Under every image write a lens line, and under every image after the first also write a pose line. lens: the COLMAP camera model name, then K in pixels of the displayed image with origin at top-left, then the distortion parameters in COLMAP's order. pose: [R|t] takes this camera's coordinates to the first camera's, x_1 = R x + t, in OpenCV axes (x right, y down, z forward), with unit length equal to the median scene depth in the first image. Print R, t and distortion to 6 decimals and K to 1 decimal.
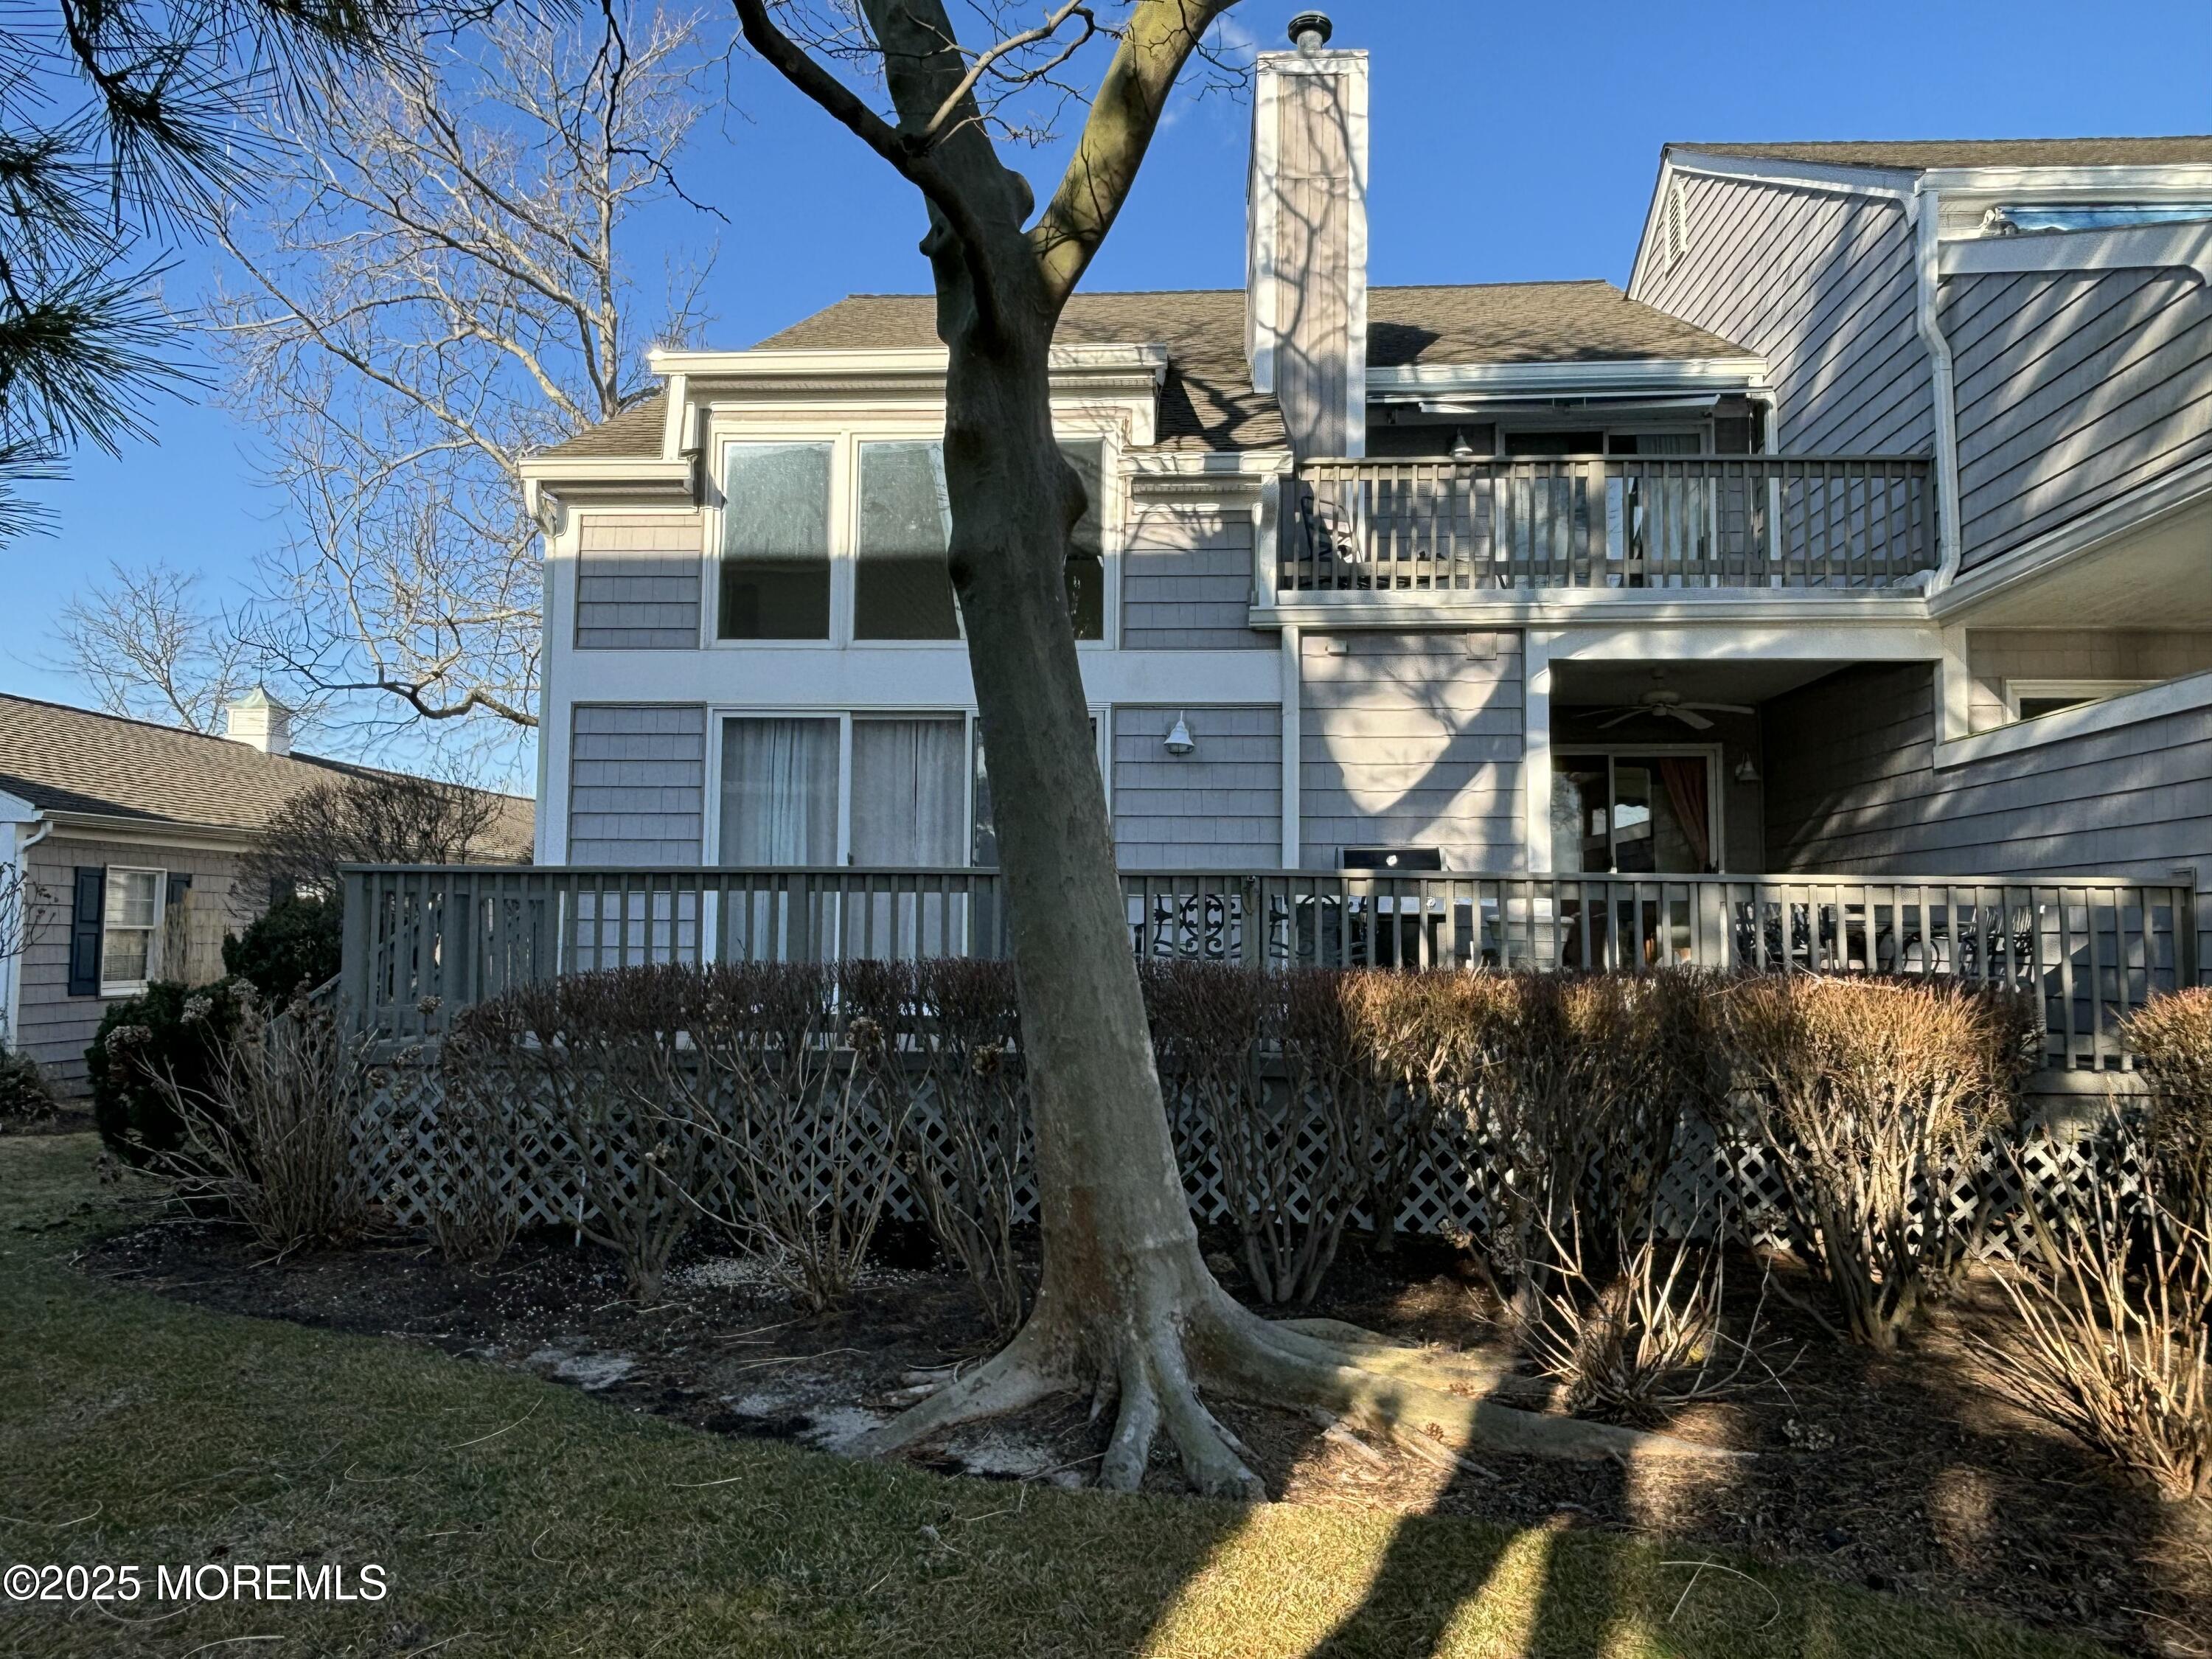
lens RADIAL K [[1590.3, 0, 1106.0], [0, 1590.3, 829.5], [0, 0, 1]] dist [0.006297, 0.001463]
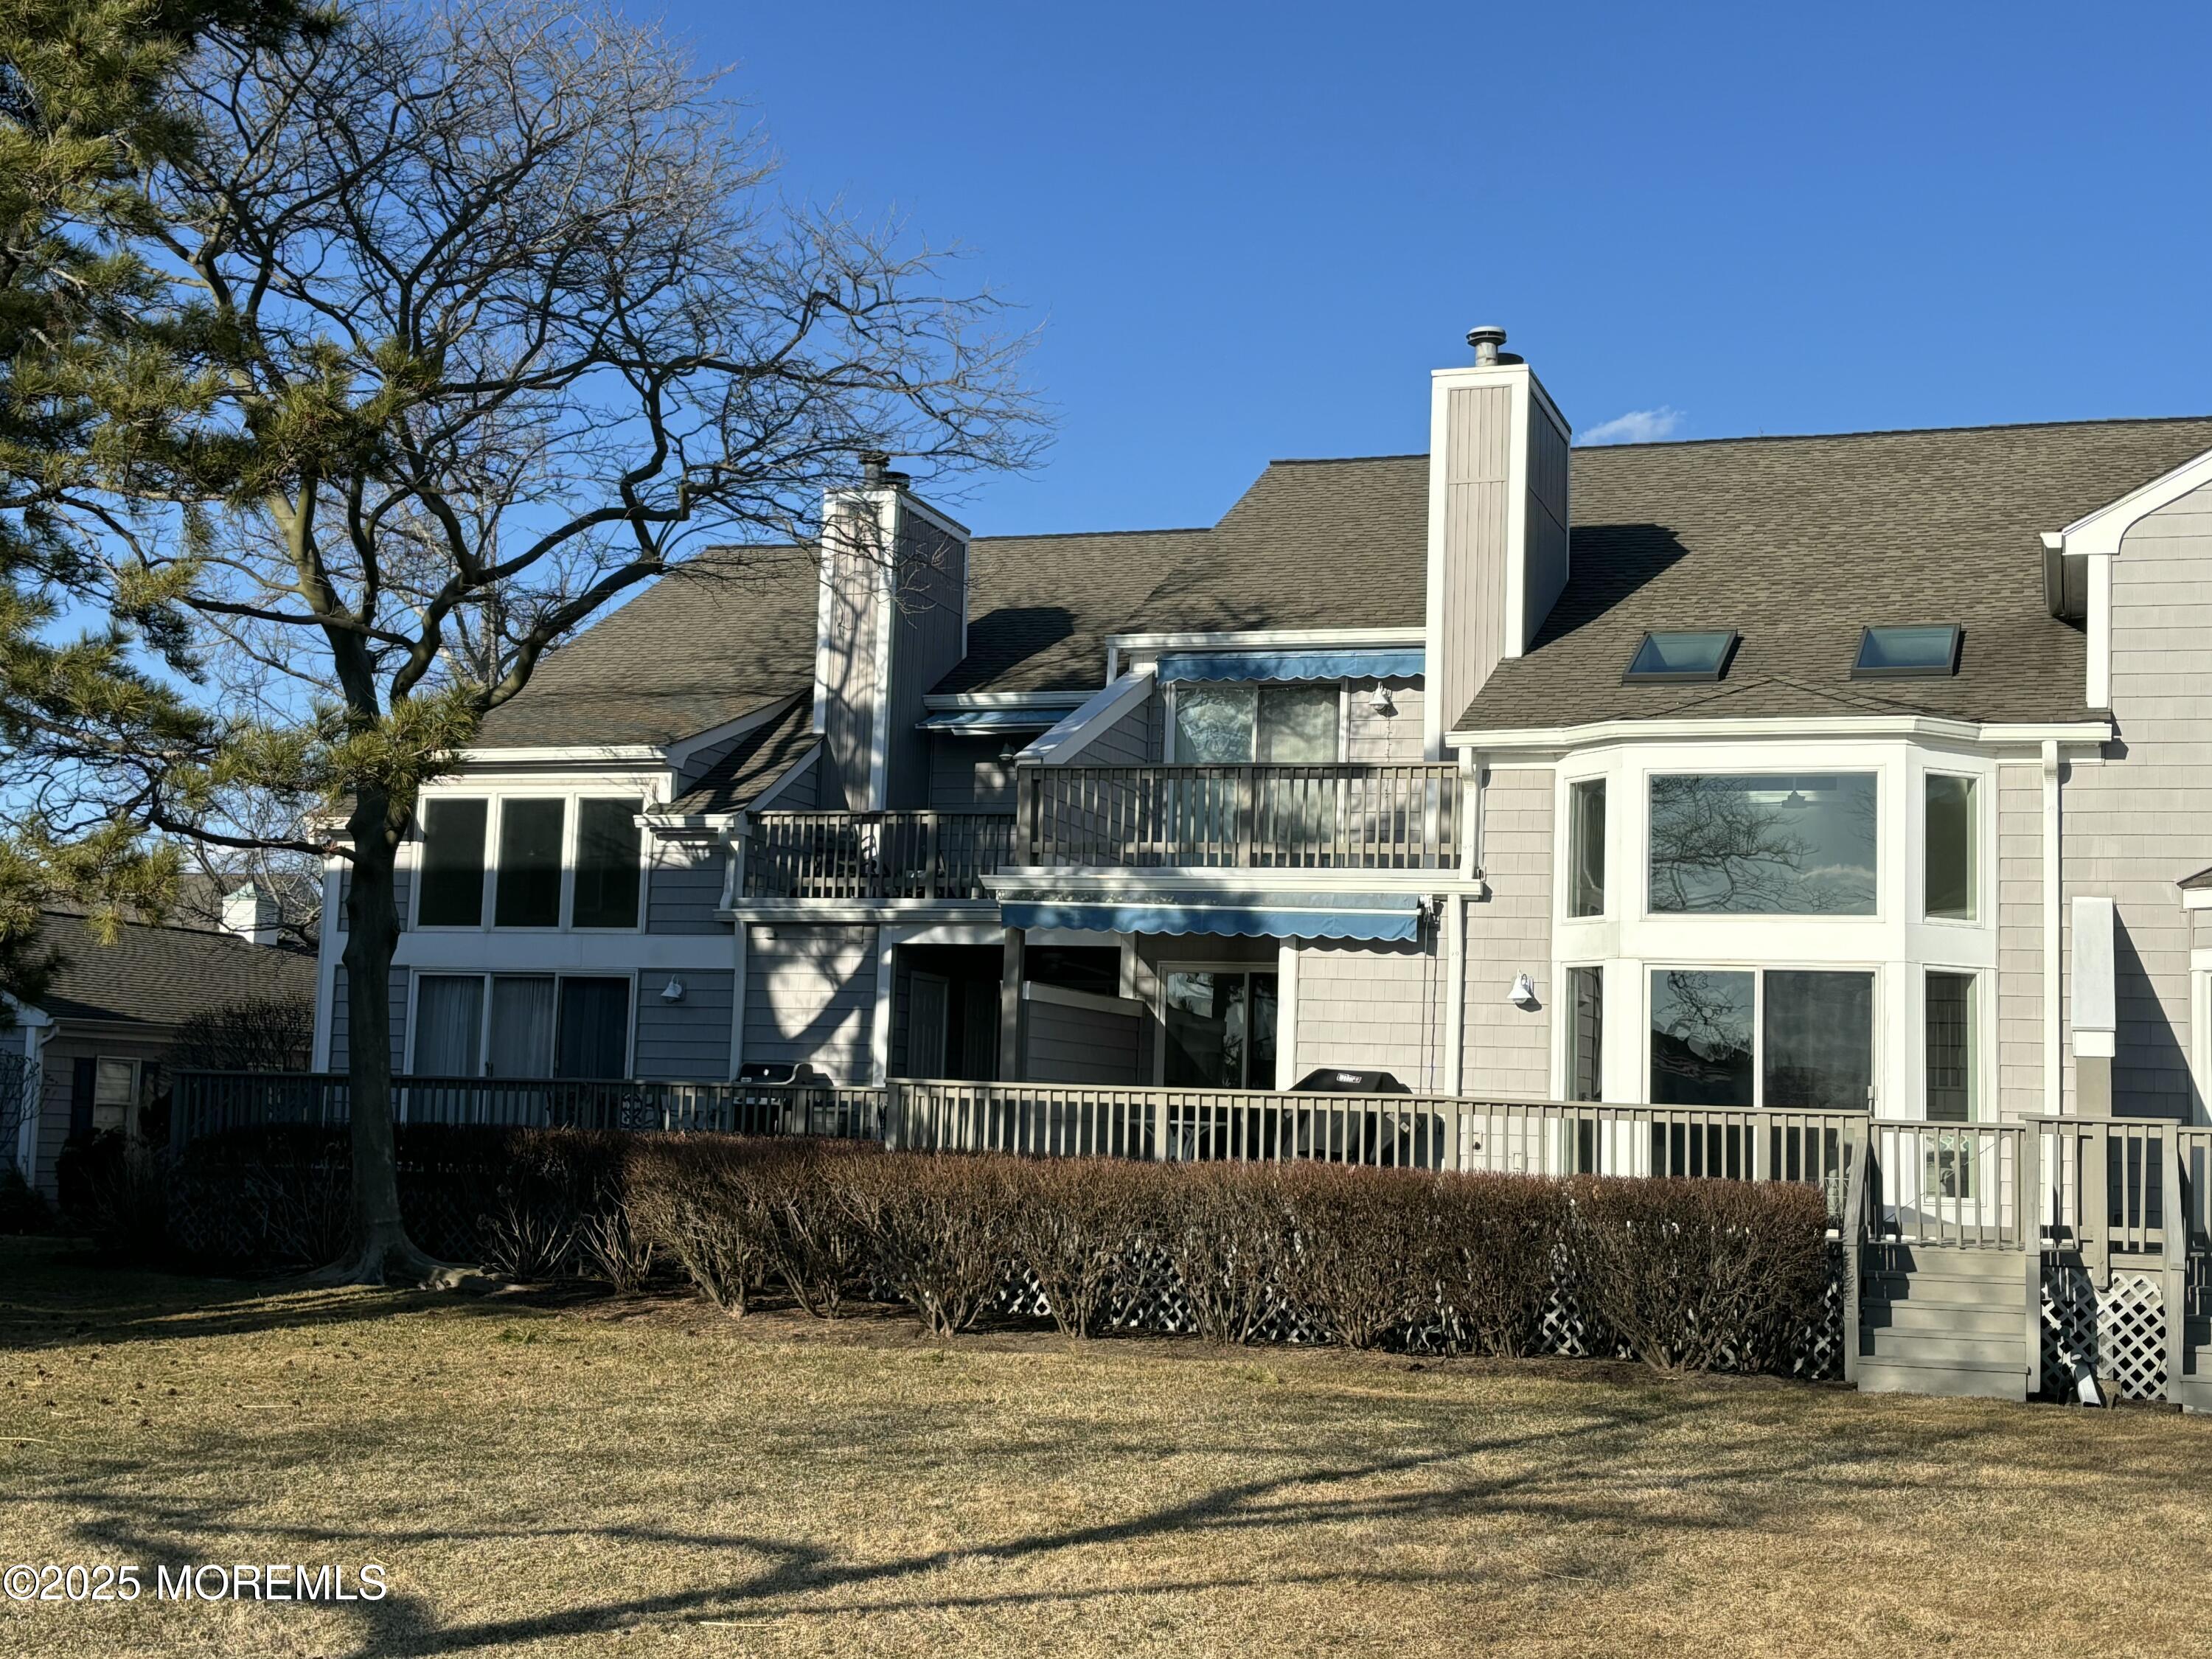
lens RADIAL K [[2827.5, 0, 1106.0], [0, 2827.5, 829.5], [0, 0, 1]] dist [0.233678, -0.942646]
pose [[0.966383, -0.008060, -0.256981, 1.171791], [-0.002548, 0.999159, -0.040920, -0.101320], [0.257095, 0.040200, 0.965550, -1.608718]]
